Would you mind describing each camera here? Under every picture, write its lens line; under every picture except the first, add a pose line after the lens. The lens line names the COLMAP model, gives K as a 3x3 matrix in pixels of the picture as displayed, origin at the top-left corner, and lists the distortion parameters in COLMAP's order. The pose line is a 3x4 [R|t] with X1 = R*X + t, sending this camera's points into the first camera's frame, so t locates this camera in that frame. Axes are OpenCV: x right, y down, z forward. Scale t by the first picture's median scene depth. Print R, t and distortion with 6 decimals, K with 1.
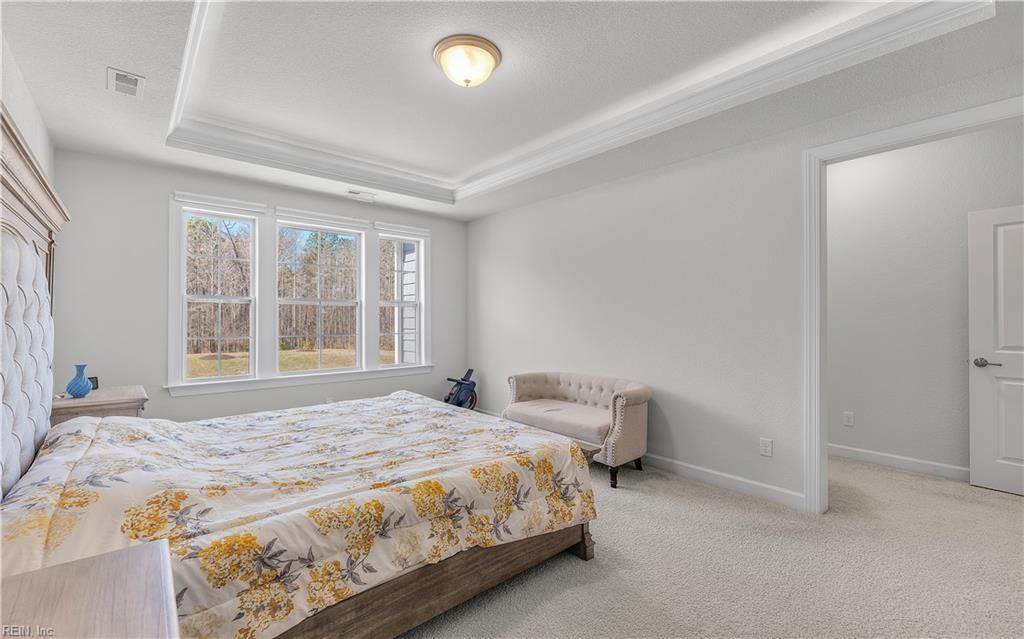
lens RADIAL K [[430.5, 0, 509.6], [0, 430.5, 319.4], [0, 0, 1]] dist [0.004088, 0.000151]
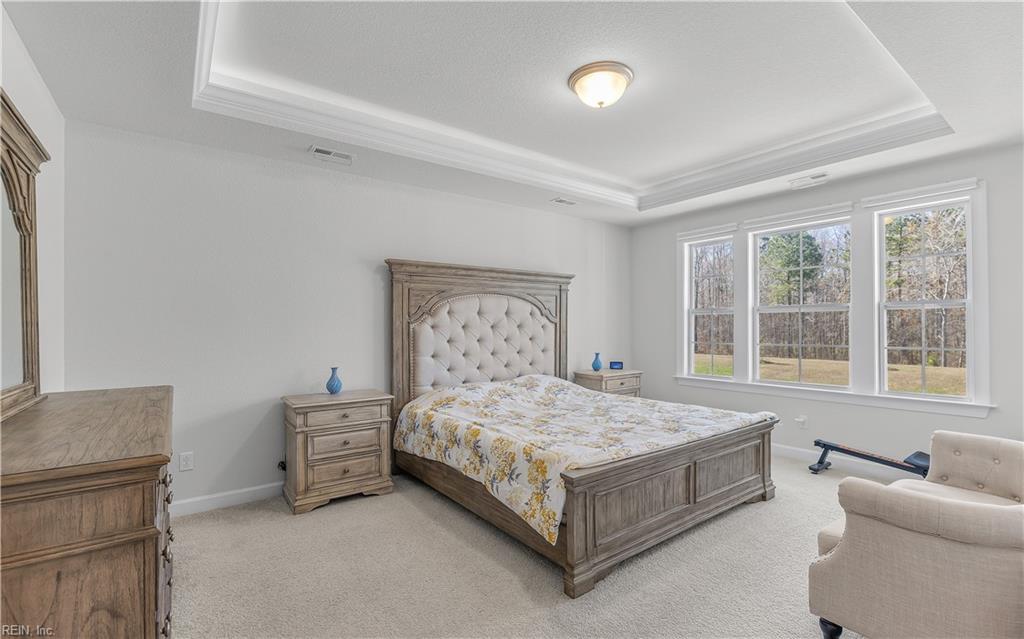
lens RADIAL K [[455.8, 0, 511.5], [0, 455.8, 328.9], [0, 0, 1]] dist [-0.015217, -0.000090]
pose [[-0.073528, 0.001990, -0.997291, 1.075367], [0.001268, 0.999997, 0.001902, -0.000569], [0.997292, -0.001125, -0.073530, 0.900285]]
